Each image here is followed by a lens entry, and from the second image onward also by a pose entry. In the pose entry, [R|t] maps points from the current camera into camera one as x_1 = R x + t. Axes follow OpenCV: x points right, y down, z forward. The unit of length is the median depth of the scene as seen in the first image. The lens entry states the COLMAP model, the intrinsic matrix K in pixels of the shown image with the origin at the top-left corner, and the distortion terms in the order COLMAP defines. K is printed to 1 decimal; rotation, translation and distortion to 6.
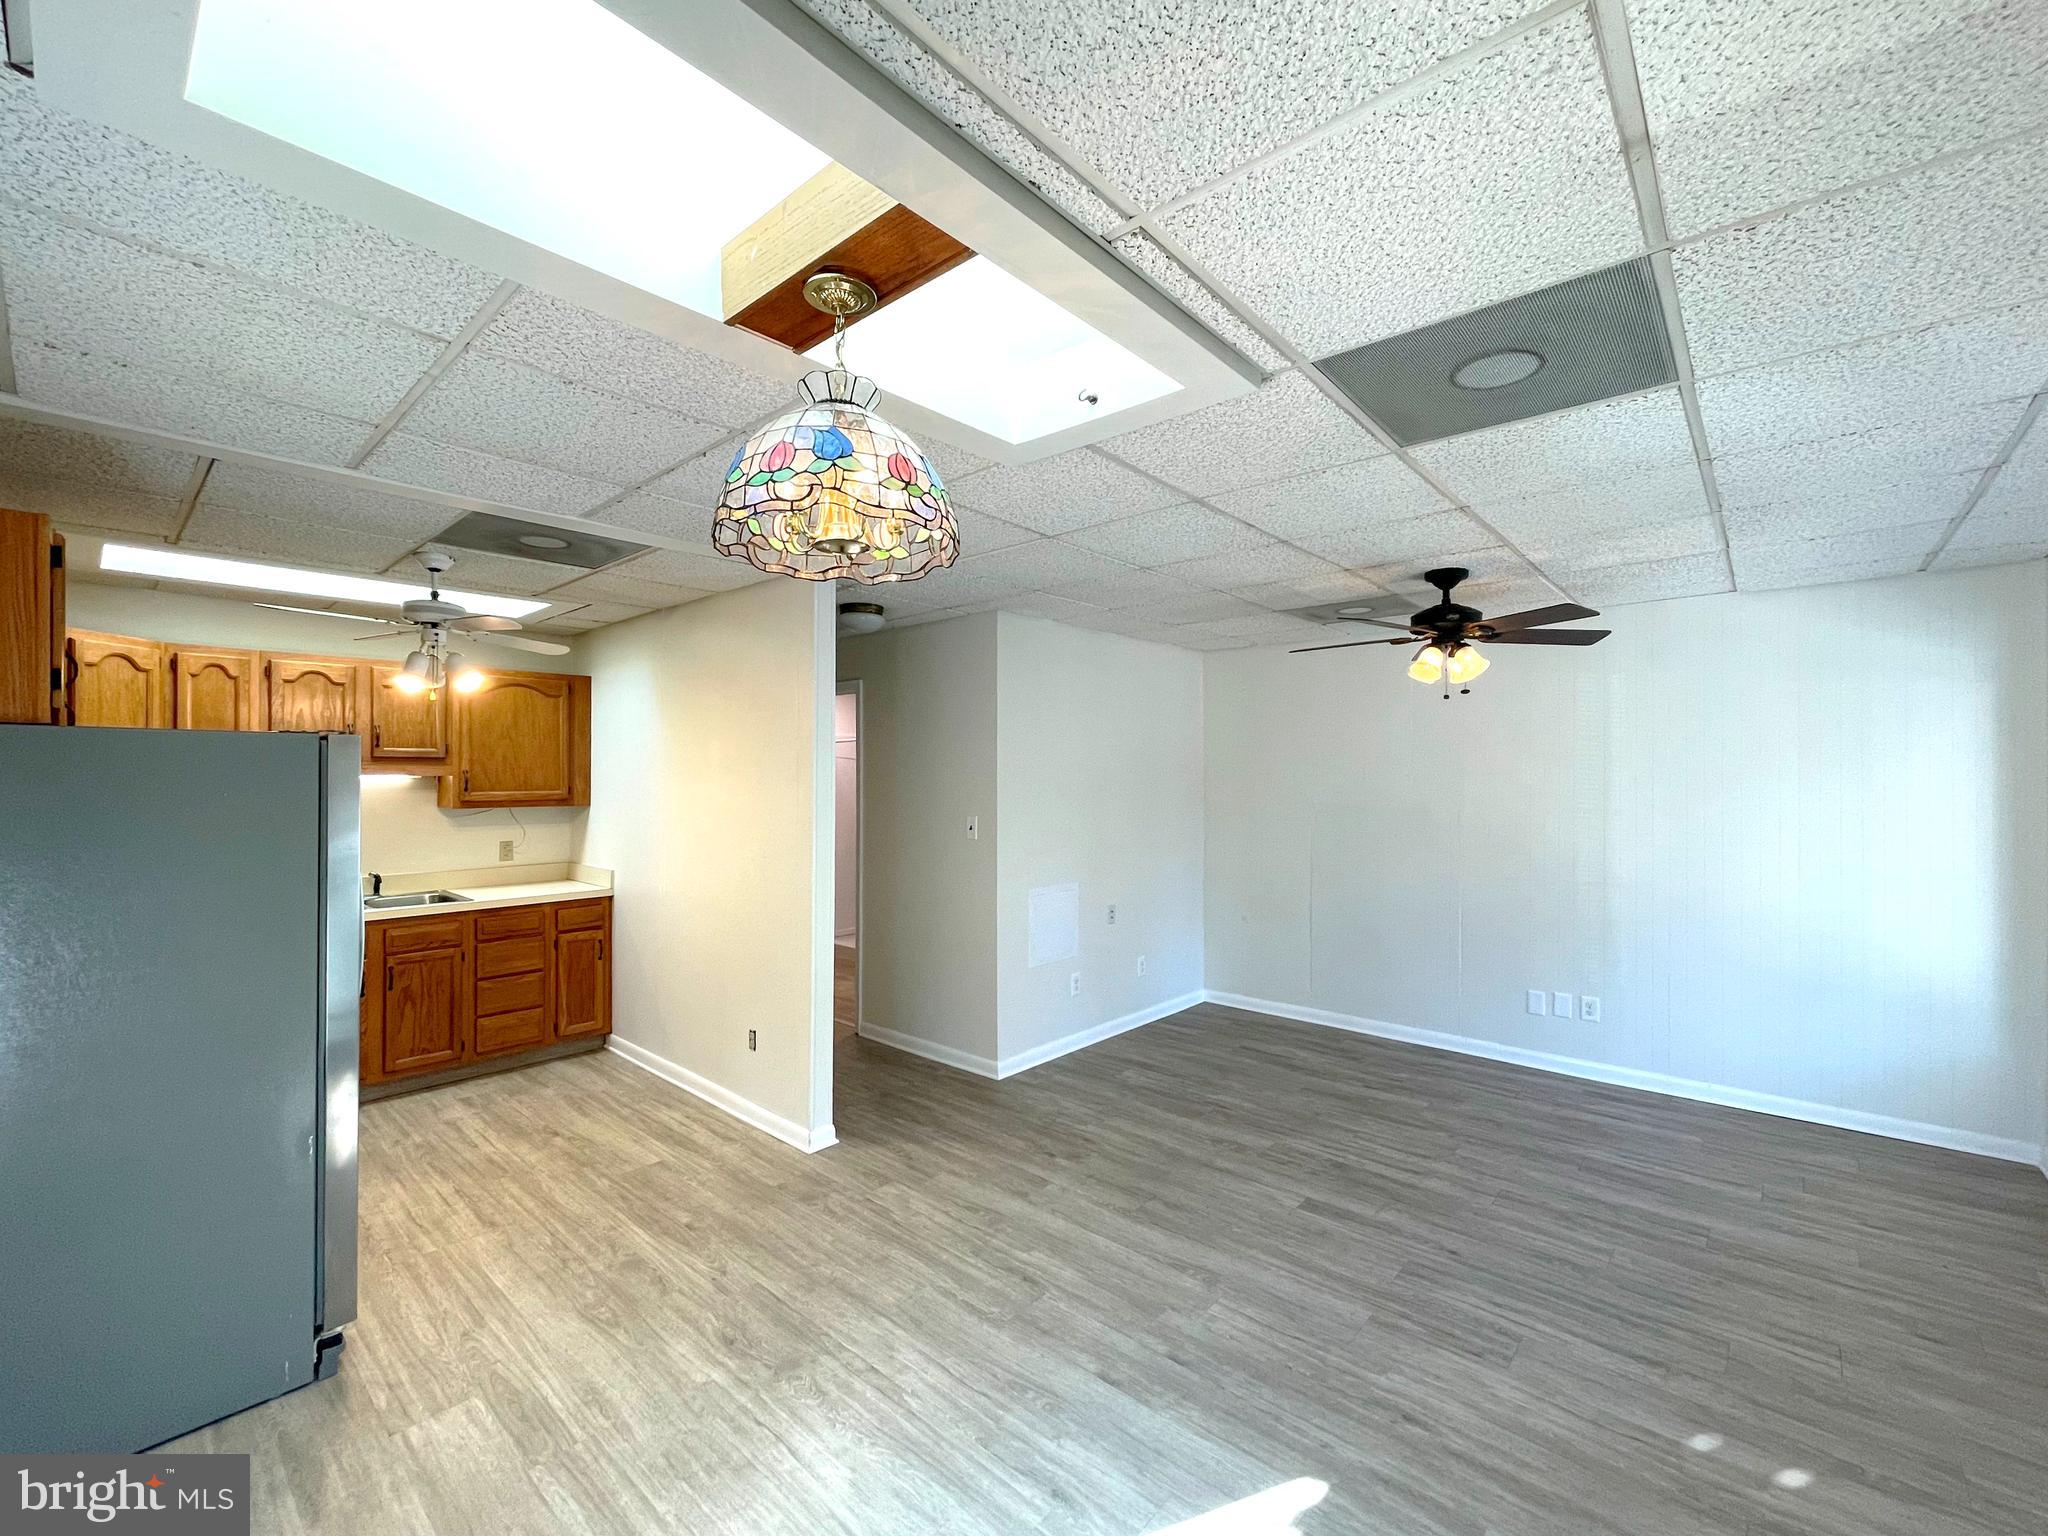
lens RADIAL K [[852.3, 0, 1031.8], [0, 852.3, 774.3], [0, 0, 1]] dist [0.001013, 0.000587]
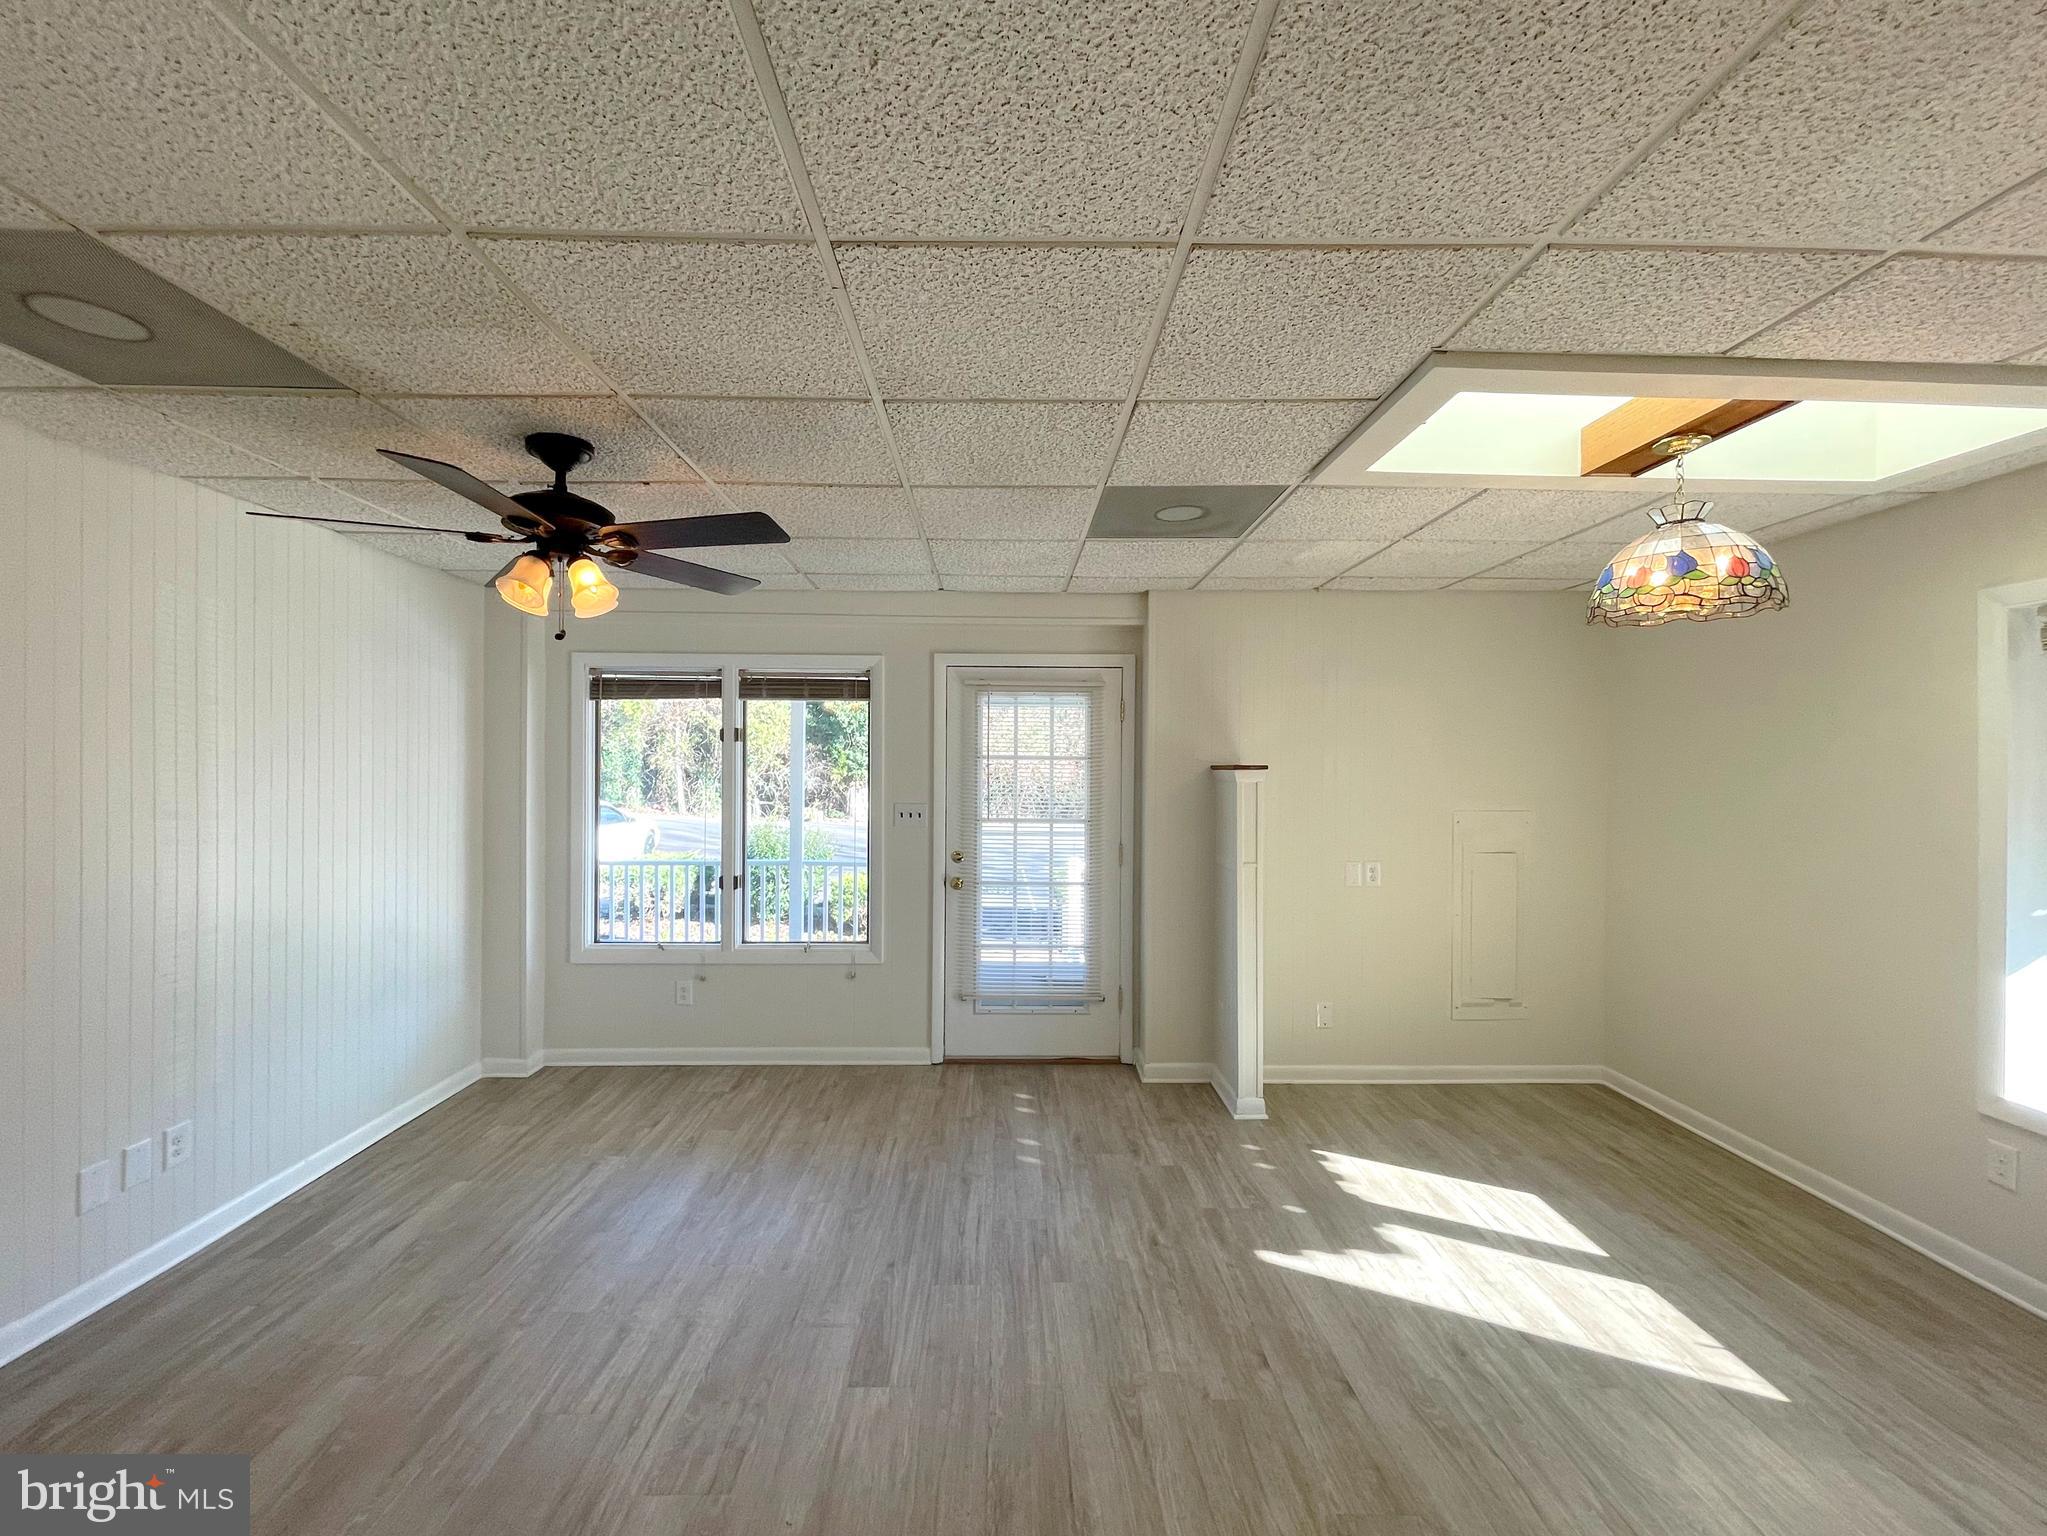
lens RADIAL K [[854.1, 0, 1004.0], [0, 854.1, 774.9], [0, 0, 1]] dist [-0.000290, 0.000240]
pose [[-0.669797, -0.009409, 0.742485, -0.237068], [-0.006482, 0.999956, 0.006825, 0.008156], [-0.742516, -0.000242, -0.669828, 1.269506]]
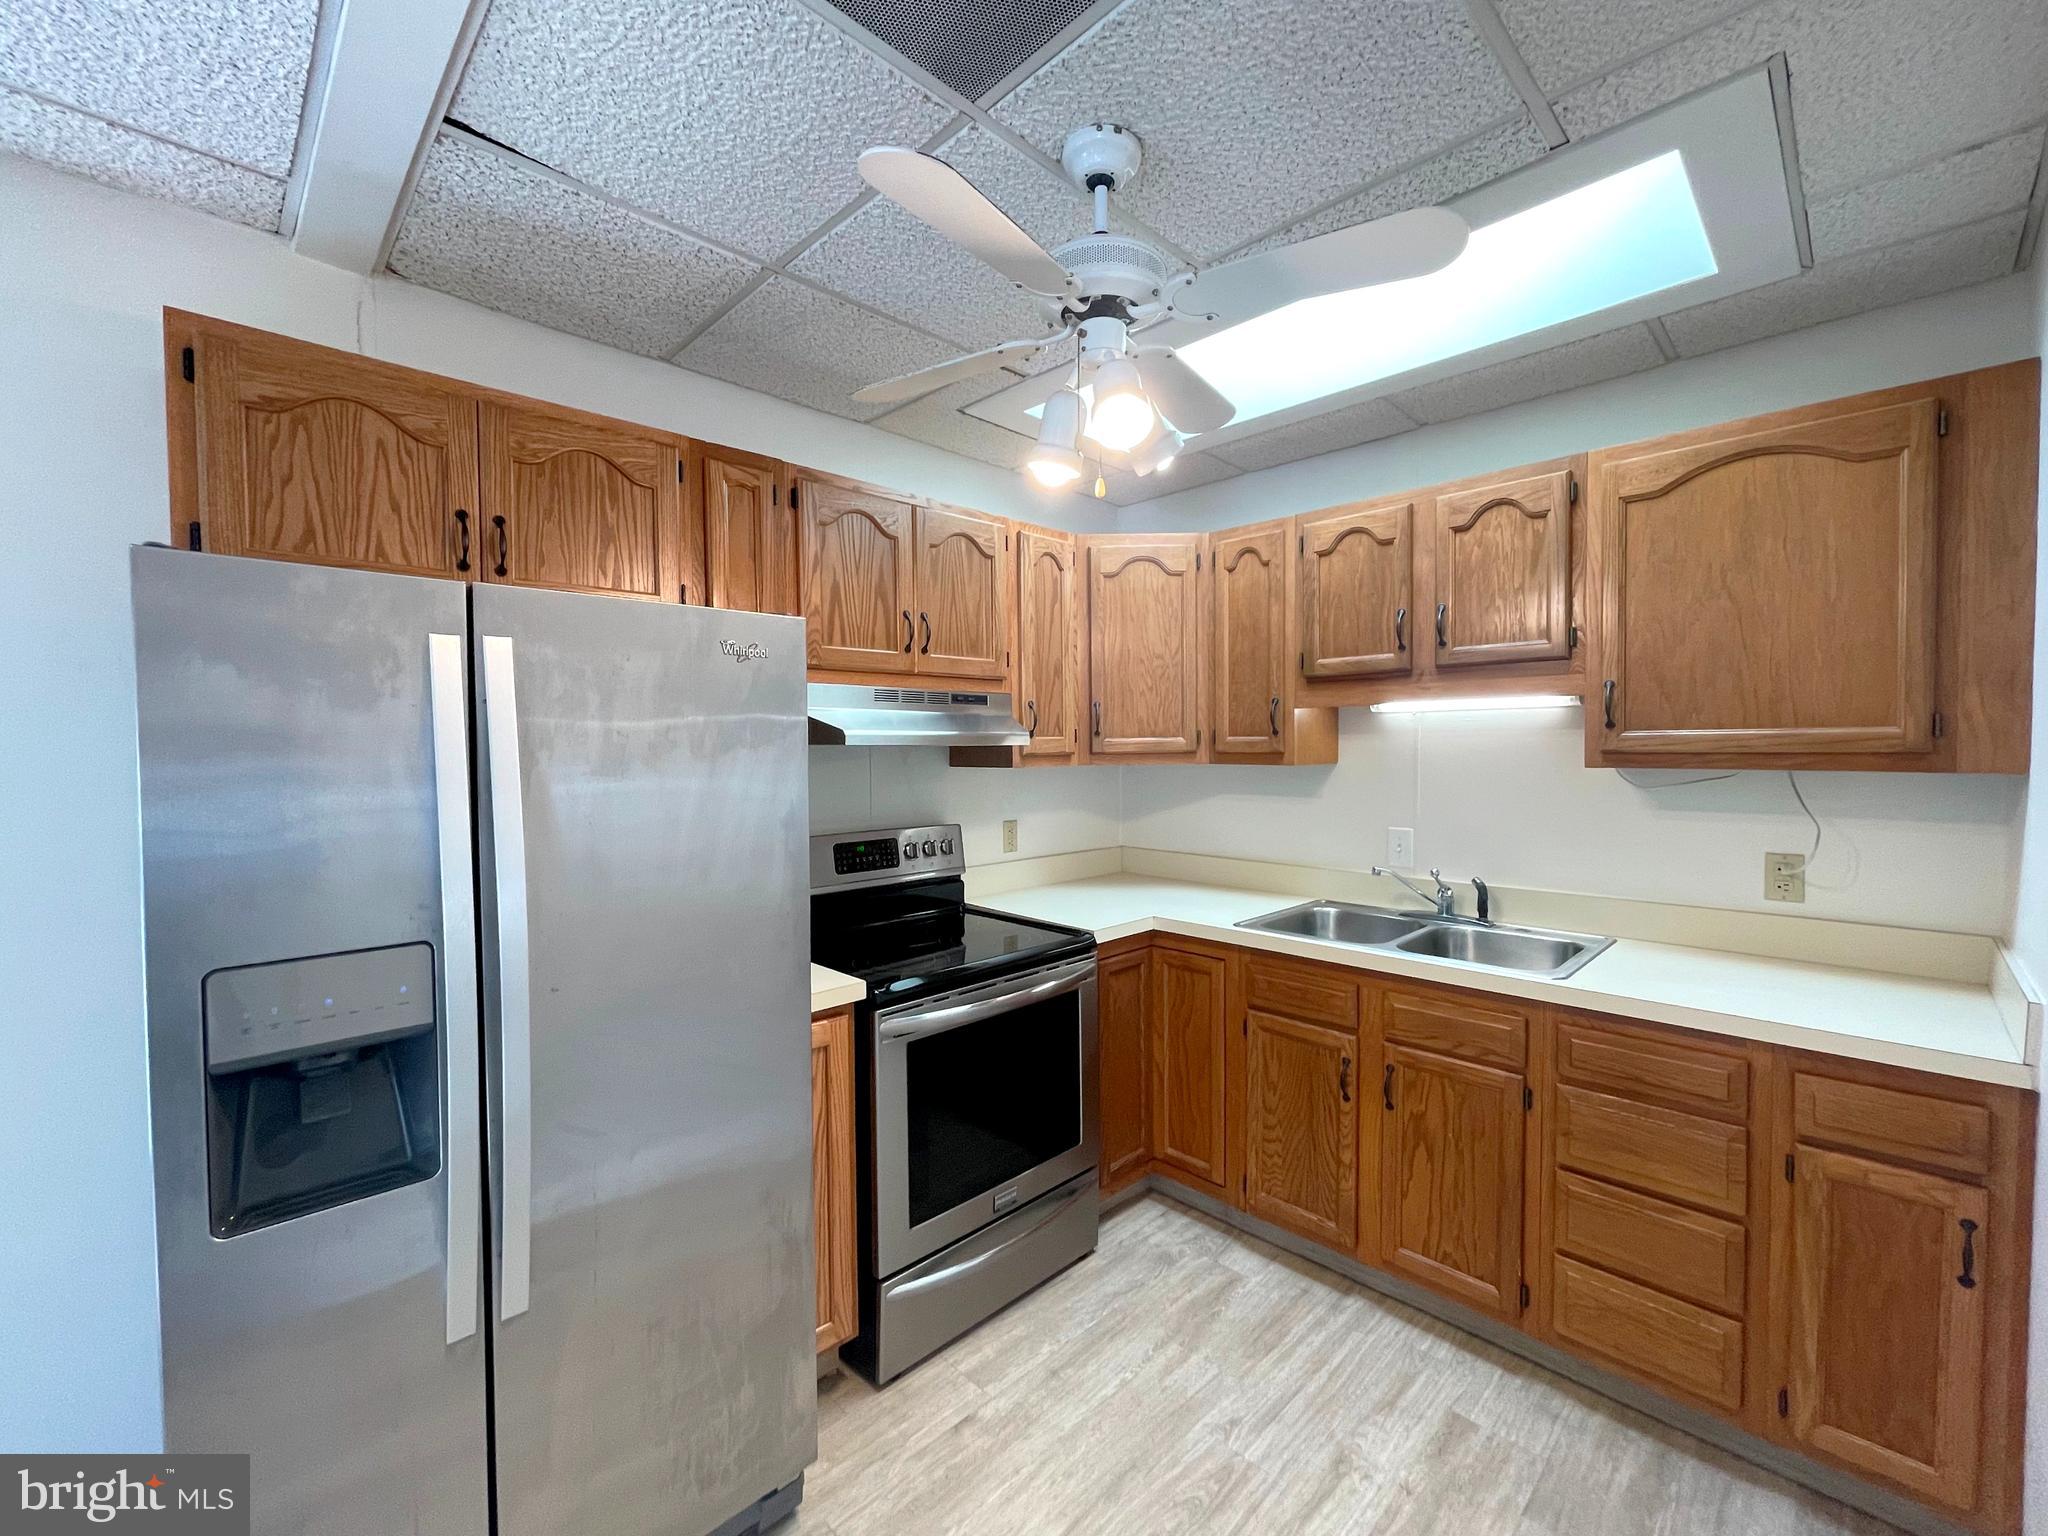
lens RADIAL K [[846.7, 0, 1016.1], [0, 846.7, 767.1], [0, 0, 1]] dist [-0.001530, -0.000606]
pose [[-0.074090, 0.027126, -0.996883, -0.272283], [0.004503, 0.999629, 0.026866, 0.036294], [0.997241, -0.002499, -0.074185, 0.982463]]
